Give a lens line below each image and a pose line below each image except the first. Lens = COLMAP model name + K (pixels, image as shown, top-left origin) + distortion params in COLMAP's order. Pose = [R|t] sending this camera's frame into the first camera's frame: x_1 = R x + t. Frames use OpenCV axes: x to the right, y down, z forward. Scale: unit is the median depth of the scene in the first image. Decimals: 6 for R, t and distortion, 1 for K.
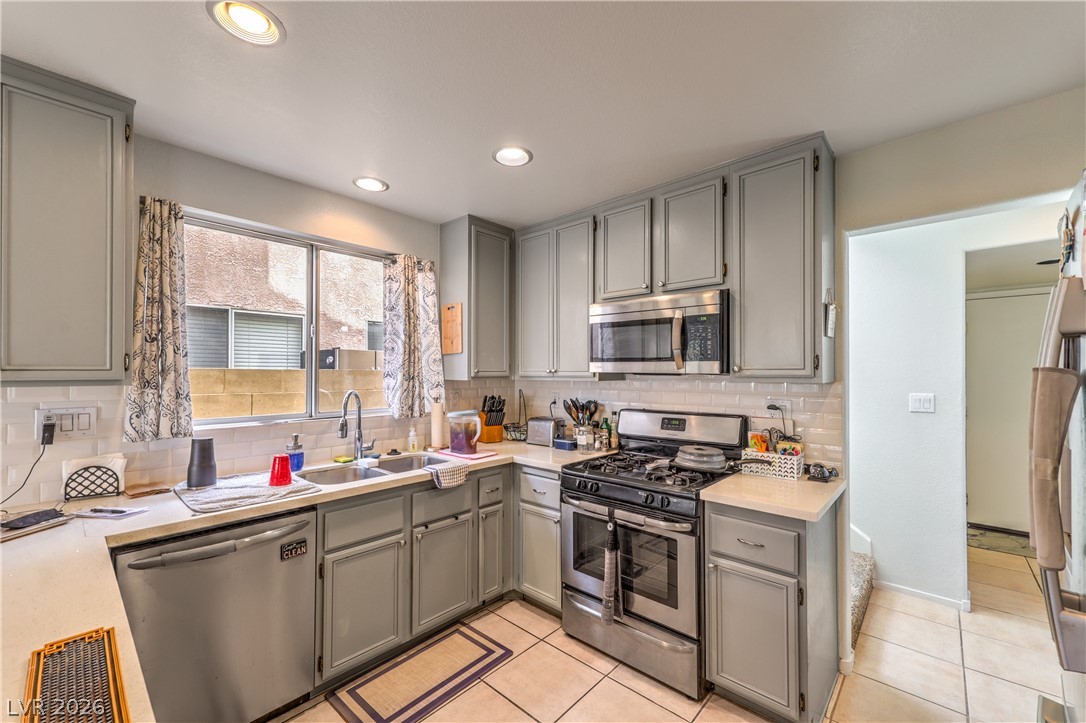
lens RADIAL K [[435.5, 0, 538.3], [0, 435.5, 367.4], [0, 0, 1]] dist [0.002644, 0.000290]
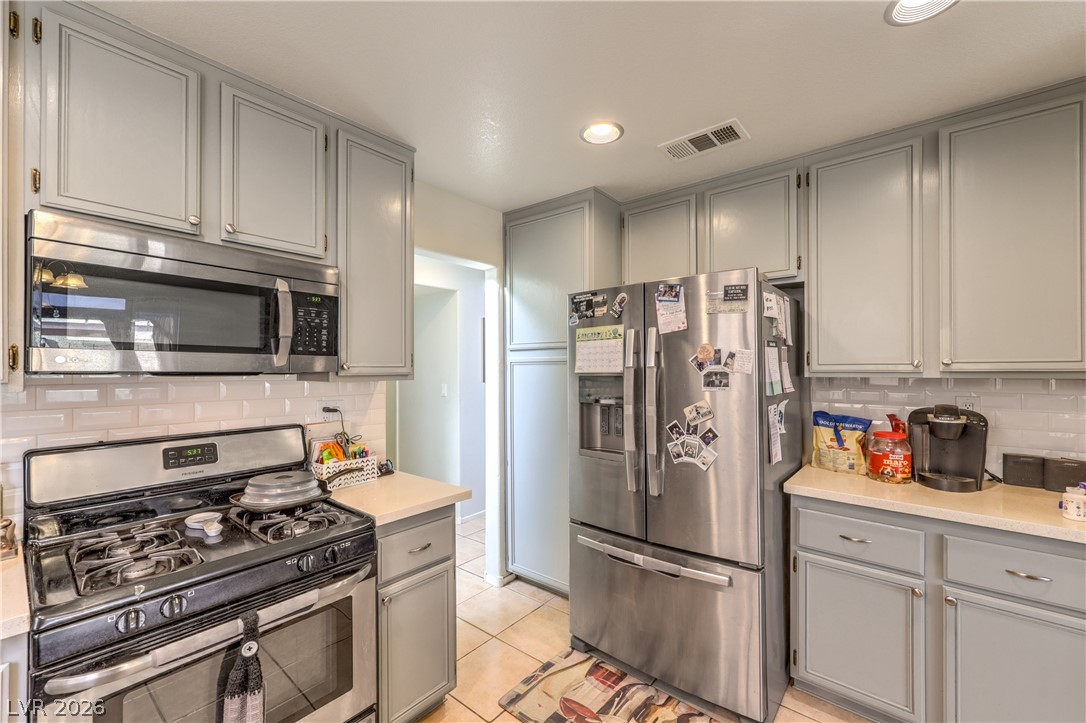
lens RADIAL K [[442.3, 0, 546.4], [0, 442.3, 370.0], [0, 0, 1]] dist [0.000374, -0.000121]
pose [[-0.063067, 0.001330, 0.998008, -0.389020], [-0.005246, 0.999985, -0.001665, 0.009097], [-0.997995, -0.005340, -0.063059, 0.613409]]
